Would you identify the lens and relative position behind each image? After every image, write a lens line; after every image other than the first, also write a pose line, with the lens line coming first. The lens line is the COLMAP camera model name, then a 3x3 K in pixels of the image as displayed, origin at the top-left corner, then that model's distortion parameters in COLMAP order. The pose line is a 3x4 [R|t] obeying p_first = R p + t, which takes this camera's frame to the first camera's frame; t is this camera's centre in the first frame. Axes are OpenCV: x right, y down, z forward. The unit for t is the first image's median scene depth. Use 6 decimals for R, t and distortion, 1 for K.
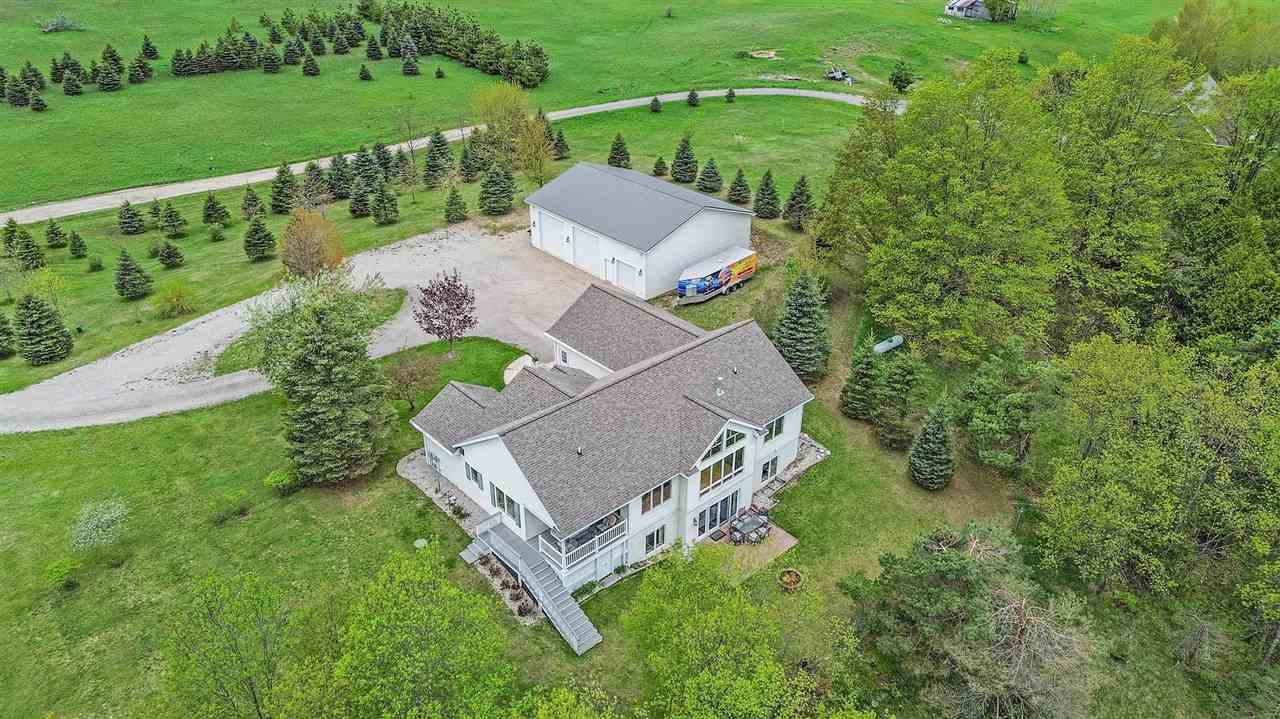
lens RADIAL K [[908.5, 0, 640.0], [0, 908.5, 359.5], [0, 0, 1]] dist [0.006593, 0.000432]
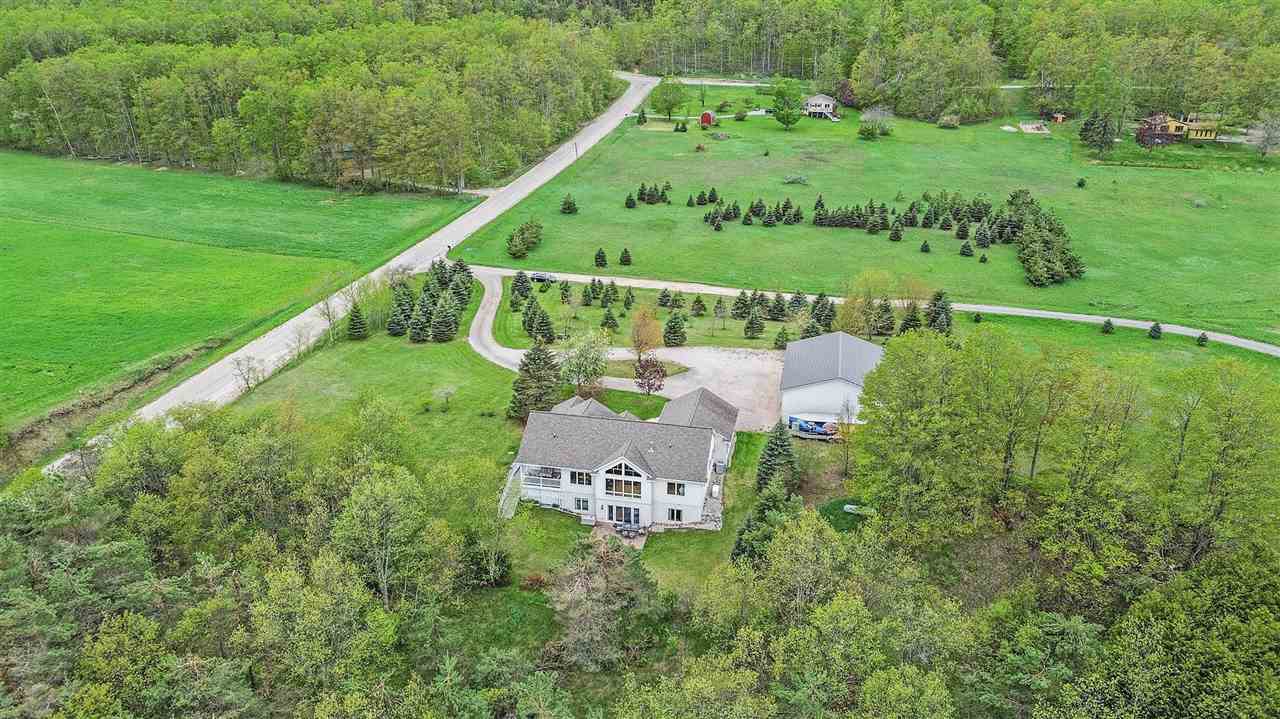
lens RADIAL K [[908.5, 0, 640.0], [0, 908.5, 359.5], [0, 0, 1]] dist [0.006593, 0.000432]
pose [[0.566823, 0.286524, -0.772409, 0.960471], [-0.394734, 0.917399, 0.050636, -0.143083], [0.723116, 0.276194, 0.633103, -0.111937]]
